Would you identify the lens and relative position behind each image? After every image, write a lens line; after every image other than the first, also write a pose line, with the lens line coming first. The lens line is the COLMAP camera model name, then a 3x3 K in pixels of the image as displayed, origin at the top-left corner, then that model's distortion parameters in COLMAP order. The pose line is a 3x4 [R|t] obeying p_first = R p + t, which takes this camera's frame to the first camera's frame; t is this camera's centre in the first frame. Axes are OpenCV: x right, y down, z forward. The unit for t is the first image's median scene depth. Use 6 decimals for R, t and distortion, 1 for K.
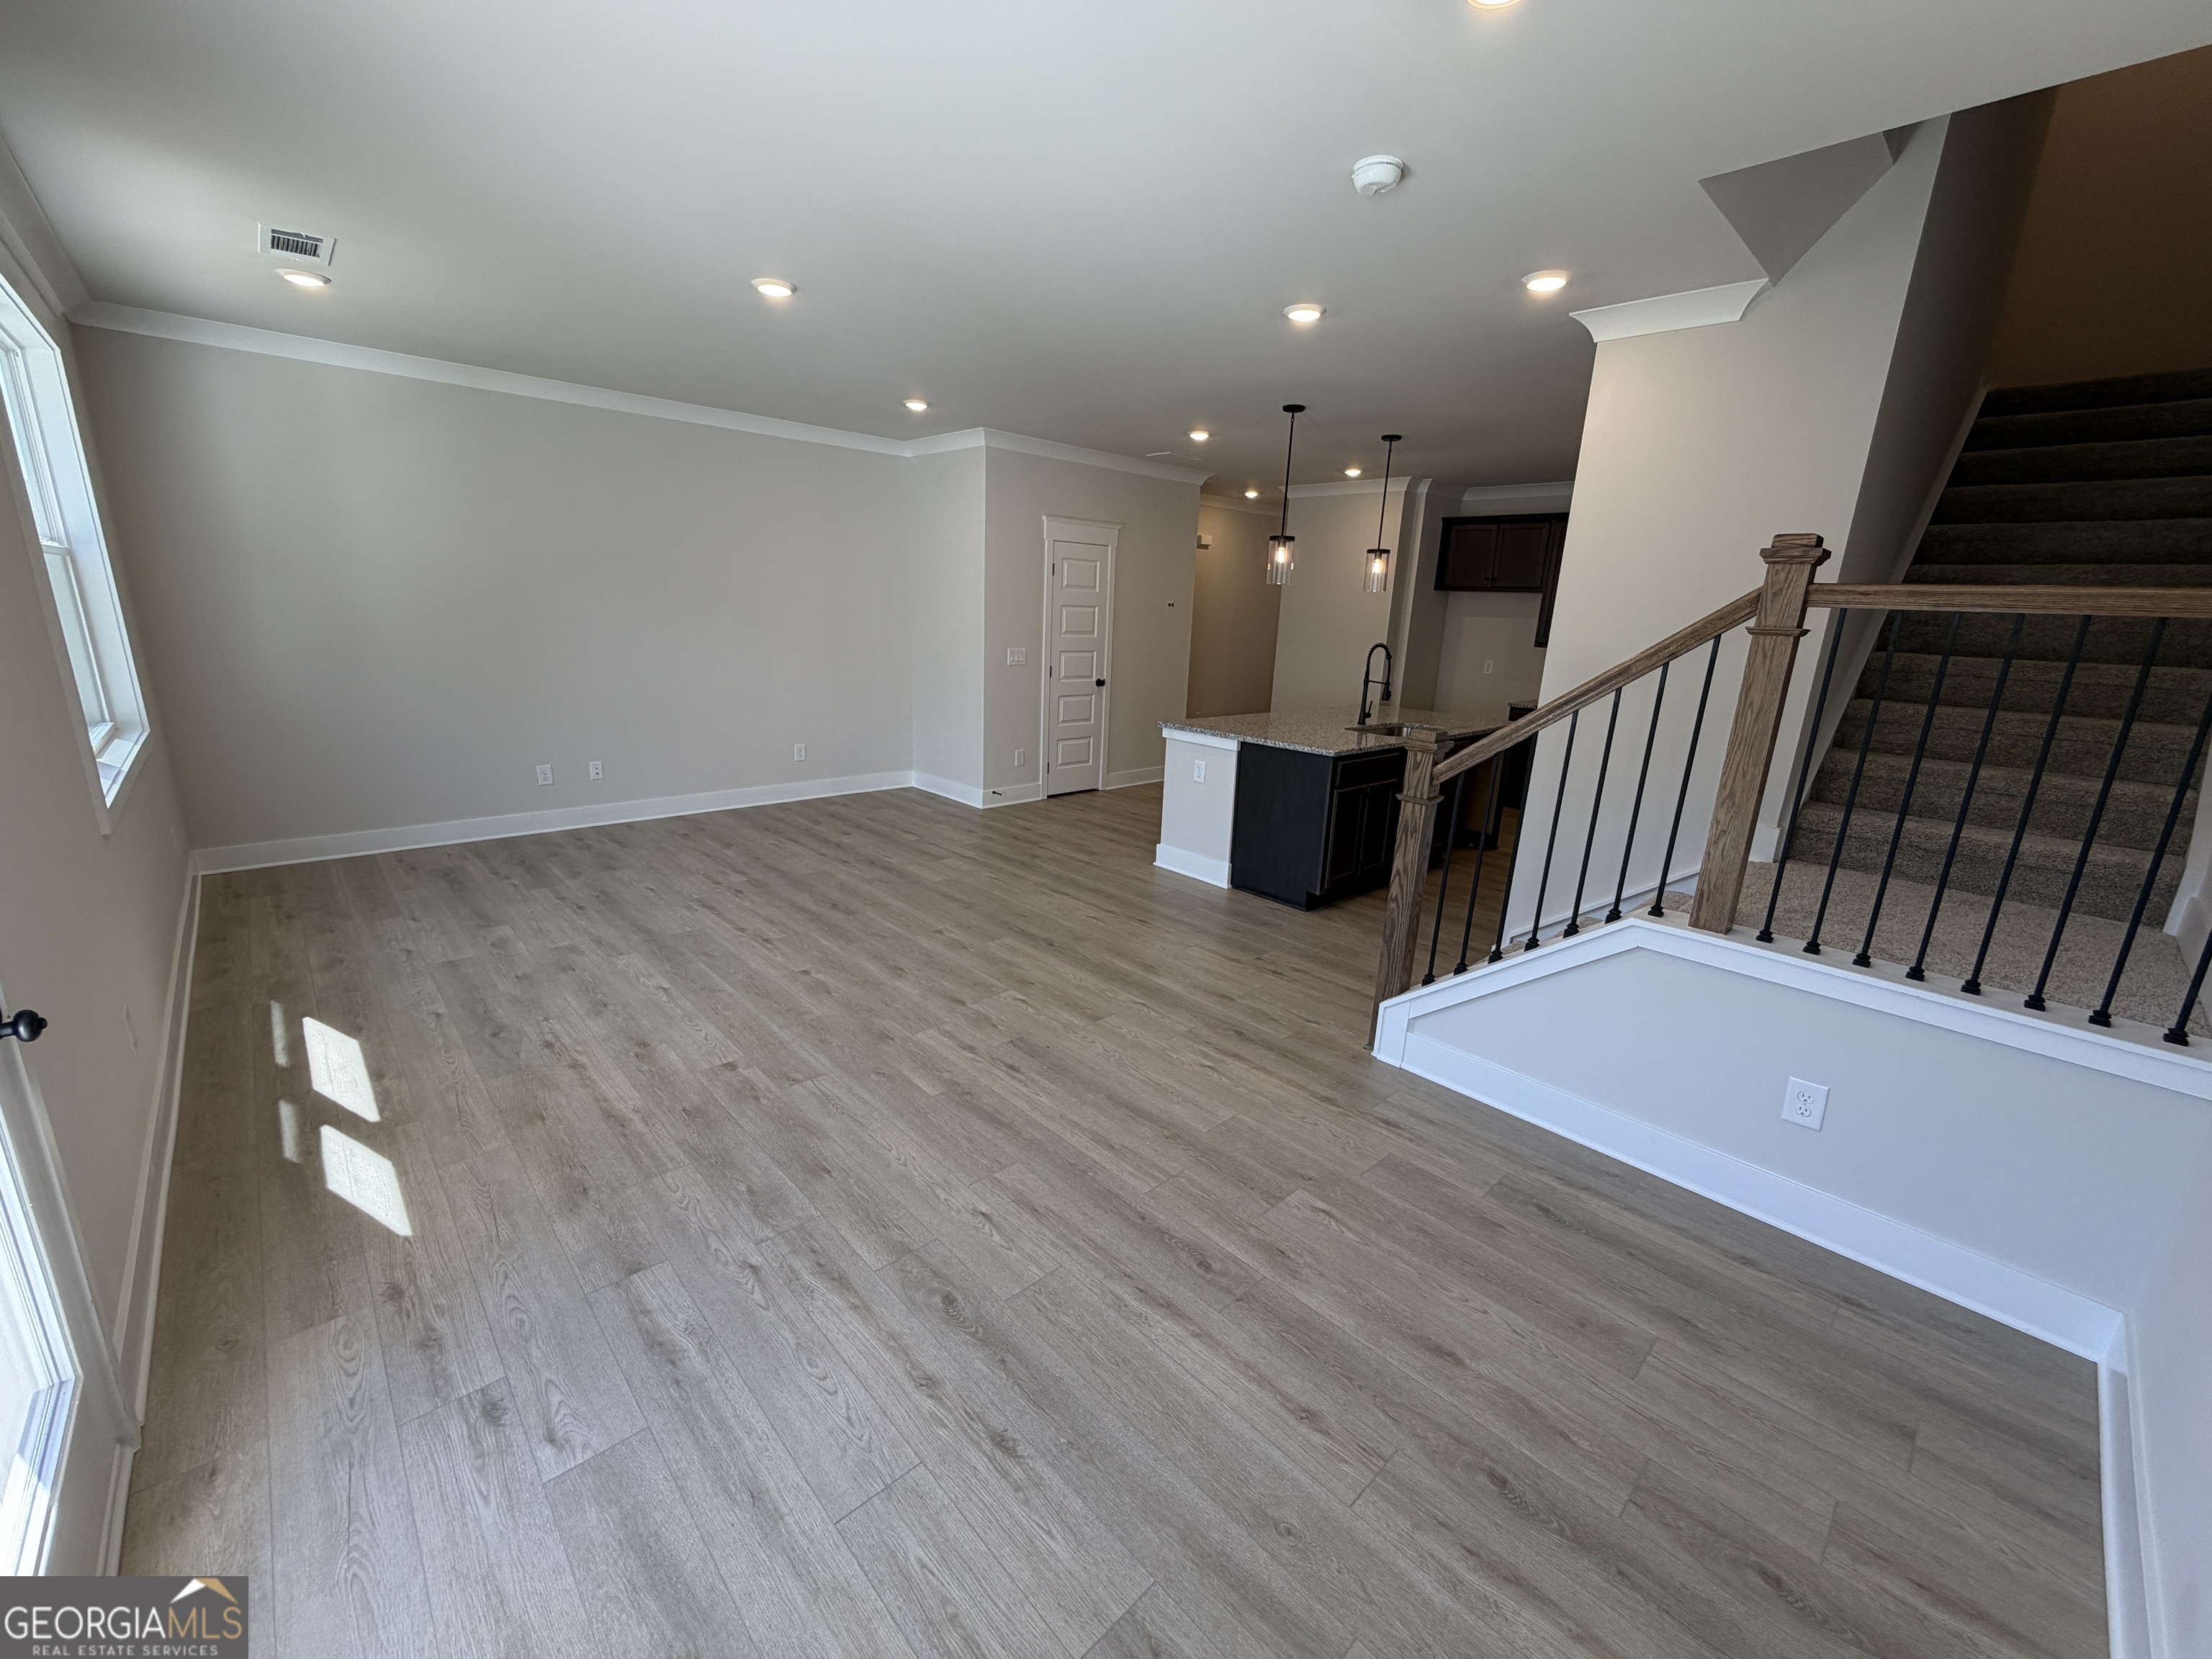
lens RADIAL K [[879.2, 0, 1114.3], [0, 879.2, 835.7], [0, 0, 1]] dist [0.000757, 0.000095]
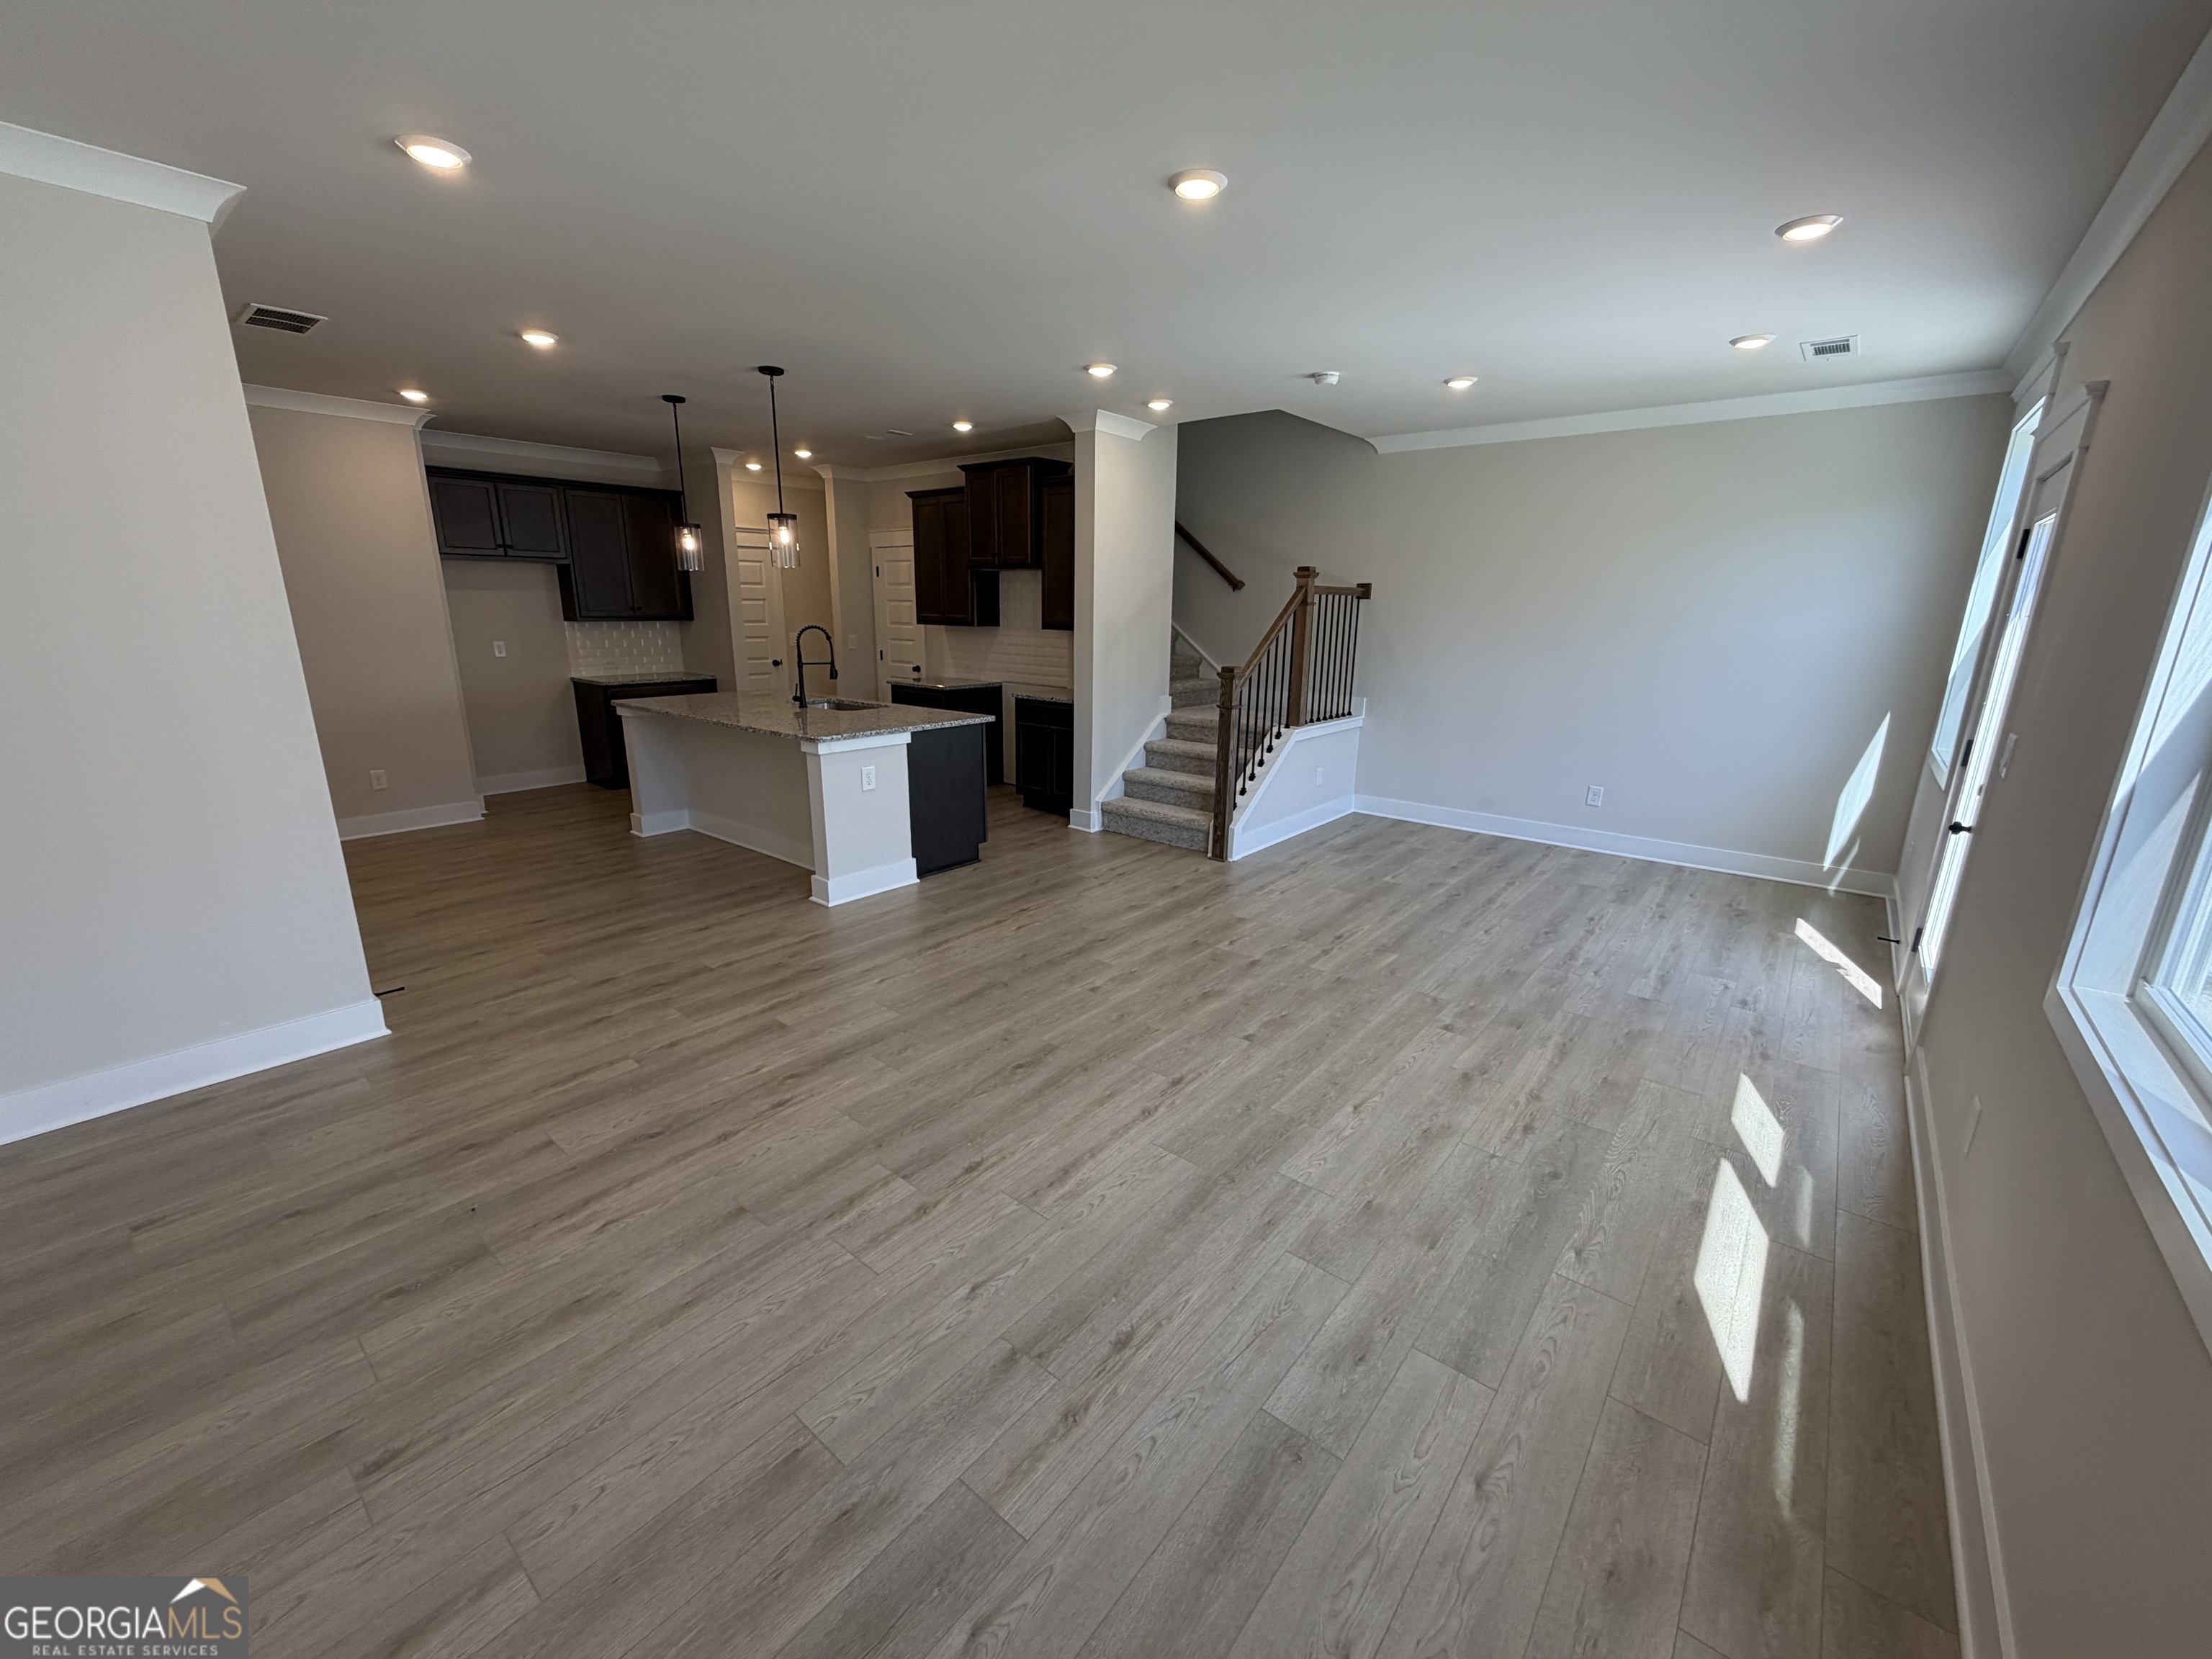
lens RADIAL K [[879.2, 0, 1095.9], [0, 879.2, 820.7], [0, 0, 1]] dist [0.000757, 0.000095]
pose [[-0.106916, -0.280545, 0.953867, -1.085678], [0.237273, 0.924449, 0.298488, -0.333753], [-0.965541, 0.258240, -0.032273, 1.097103]]
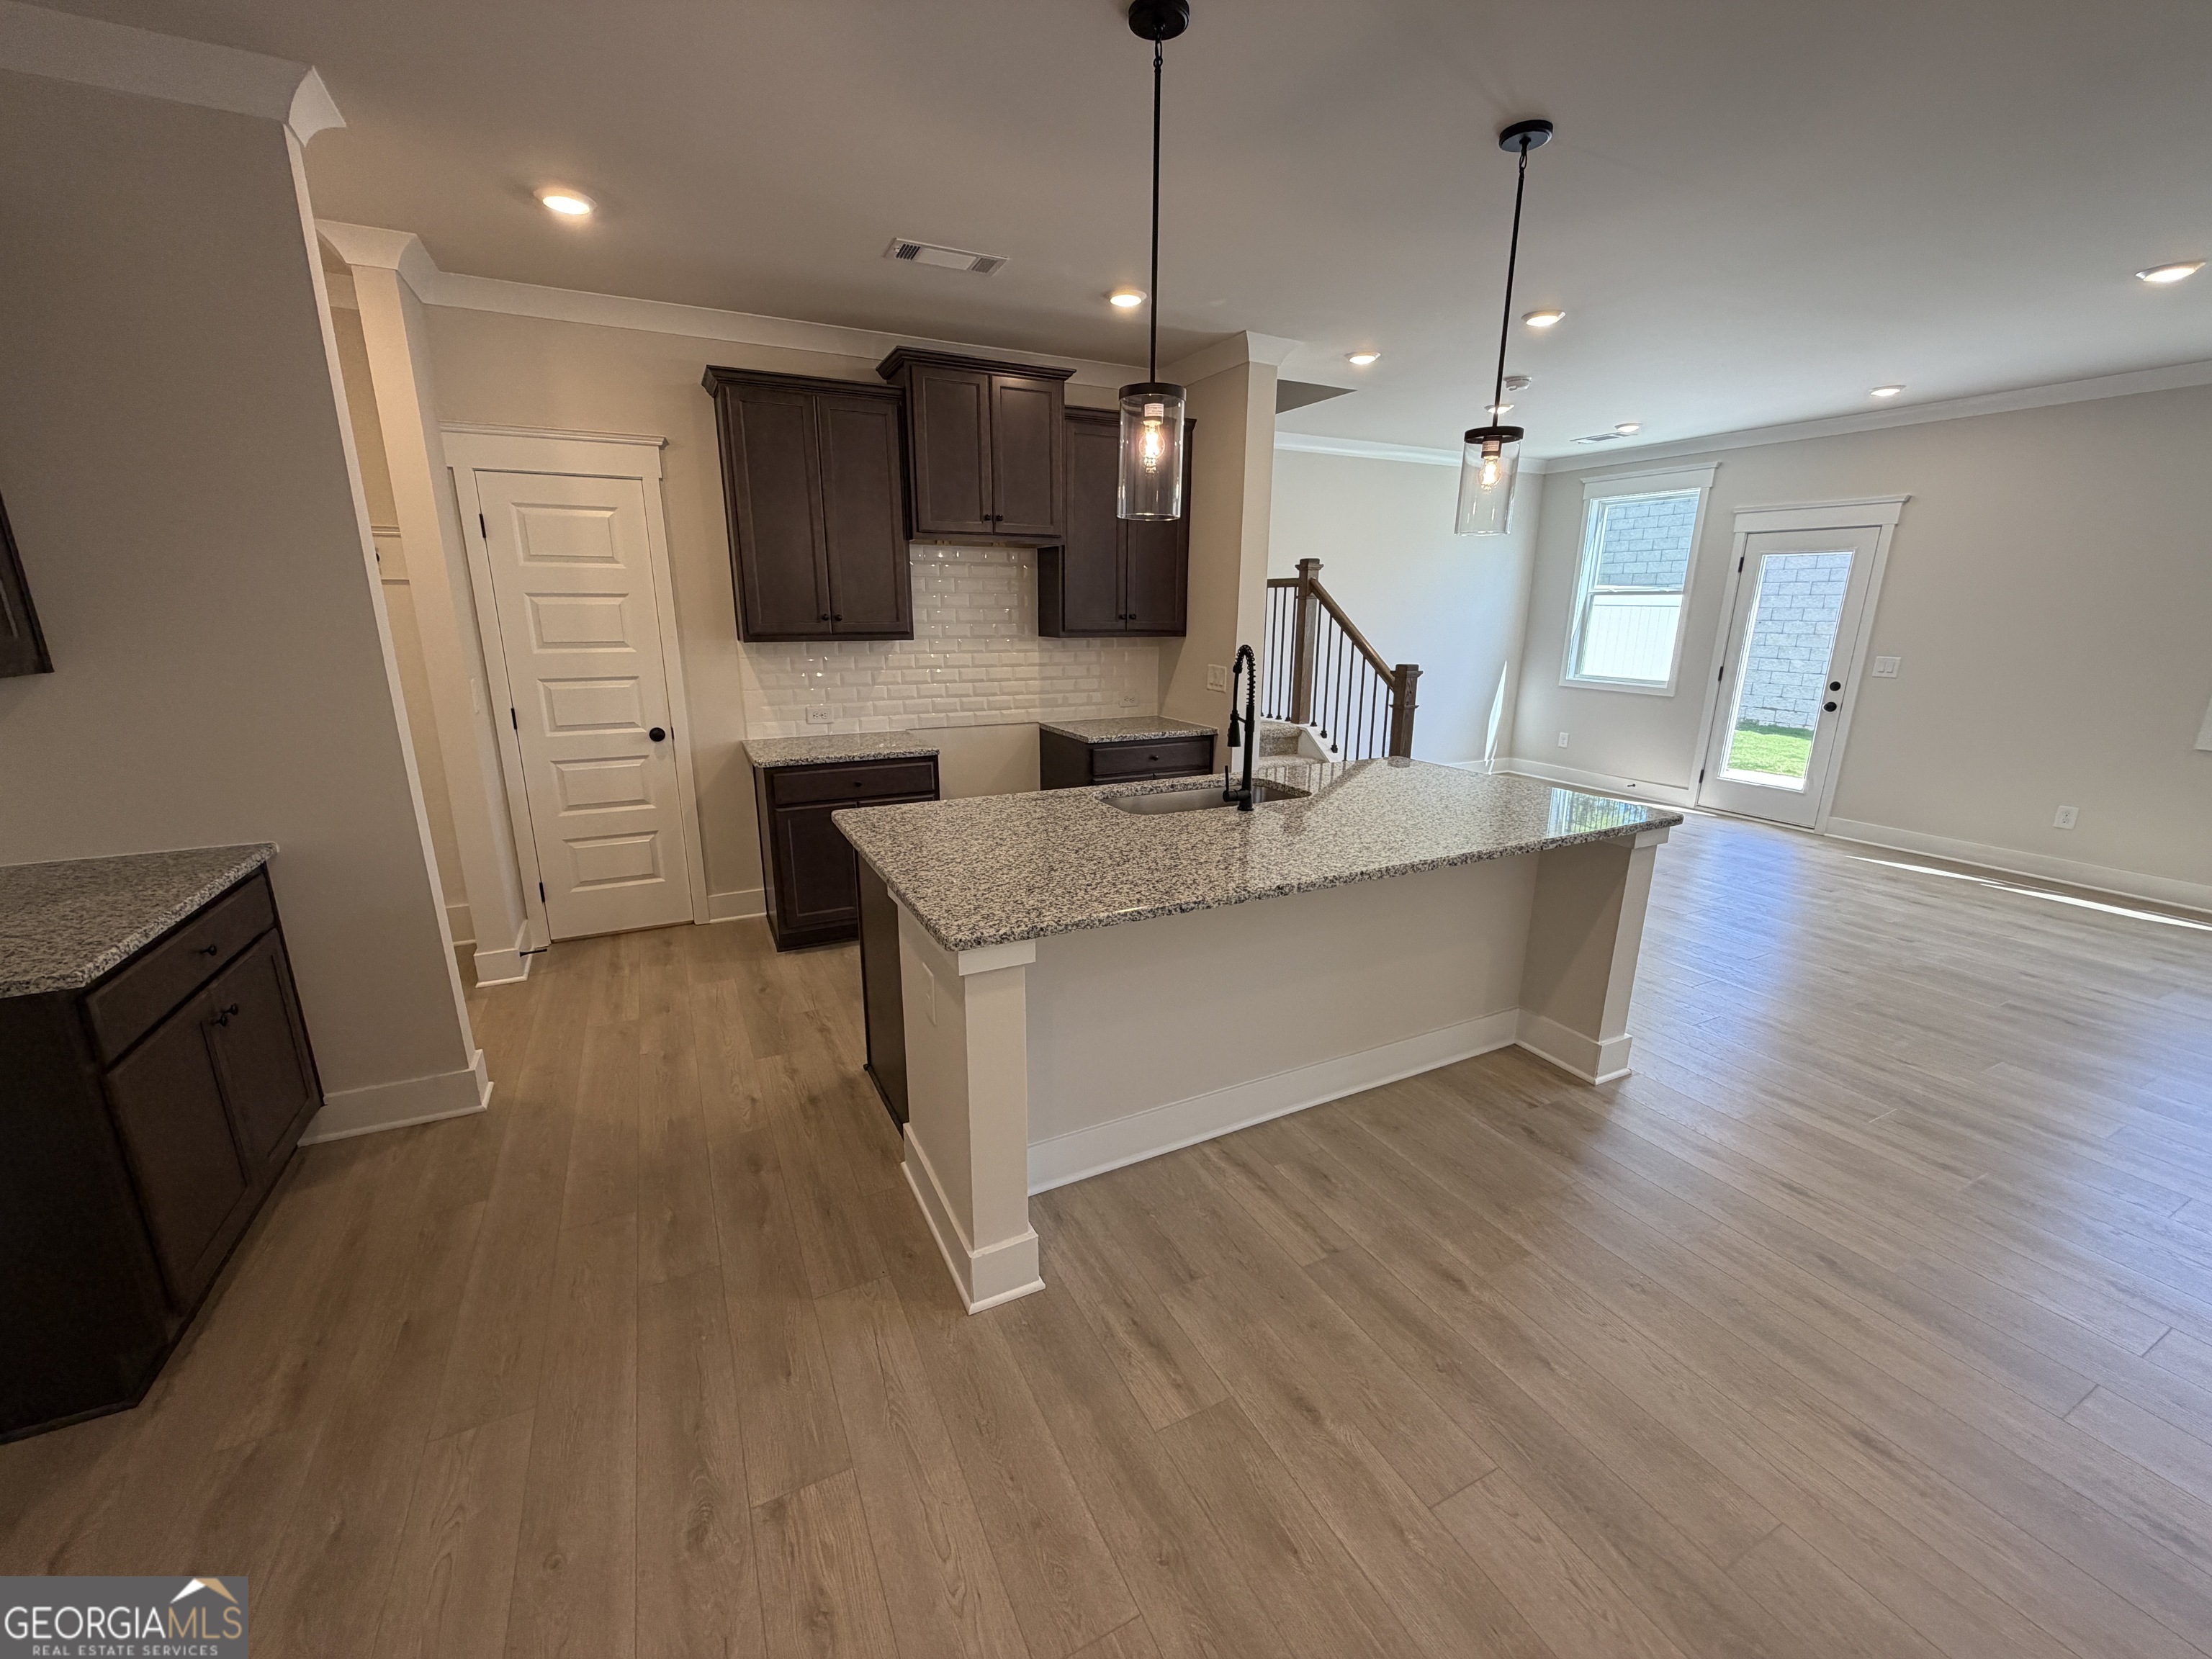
lens RADIAL K [[879.2, 0, 1090.6], [0, 879.2, 831.4], [0, 0, 1]] dist [0.000757, 0.000095]
pose [[-0.950783, -0.125360, 0.283367, 0.332914], [0.034191, 0.866477, 0.498046, -0.550350], [-0.307966, 0.483222, -0.819545, 2.133725]]
